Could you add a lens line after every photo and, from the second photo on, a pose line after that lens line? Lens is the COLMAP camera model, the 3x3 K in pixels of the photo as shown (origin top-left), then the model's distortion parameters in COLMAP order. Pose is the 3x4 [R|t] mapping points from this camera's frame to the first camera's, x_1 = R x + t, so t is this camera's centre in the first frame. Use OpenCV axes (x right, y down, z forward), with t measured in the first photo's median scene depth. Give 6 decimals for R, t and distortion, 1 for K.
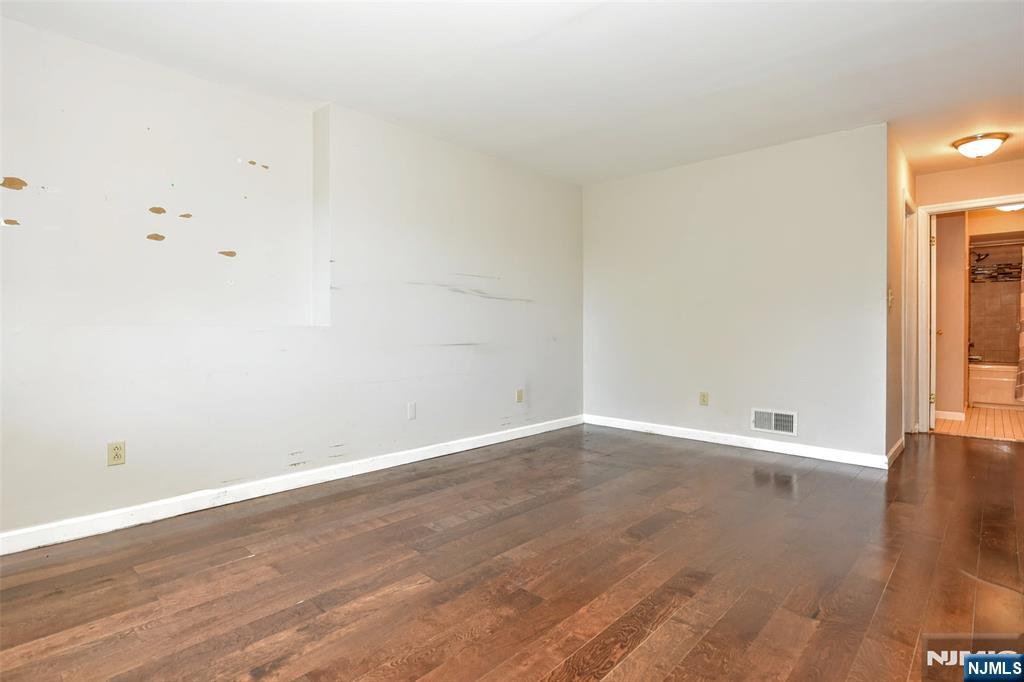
lens RADIAL K [[504.9, 0, 506.3], [0, 504.9, 335.1], [0, 0, 1]] dist [-0.002265, 0.001203]
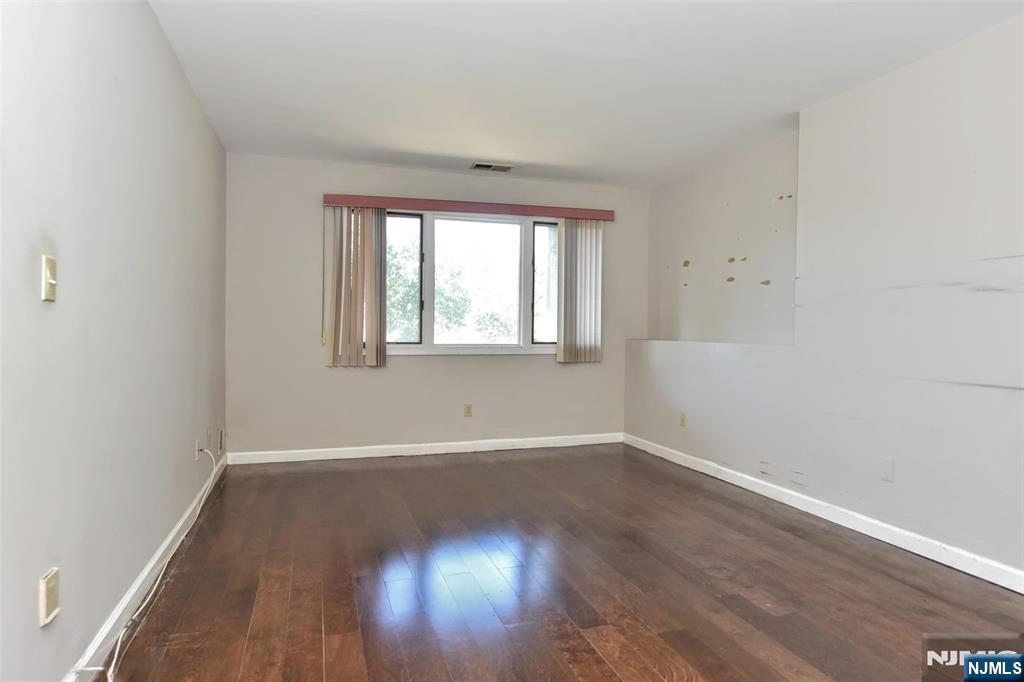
lens RADIAL K [[586.1, 0, 501.2], [0, 586.1, 342.1], [0, 0, 1]] dist [0.022699, 0.000426]
pose [[-0.479221, 0.009878, -0.877639, 0.953547], [-0.022584, 0.999467, 0.023581, -0.039165], [0.877404, 0.031121, -0.478742, 1.107718]]
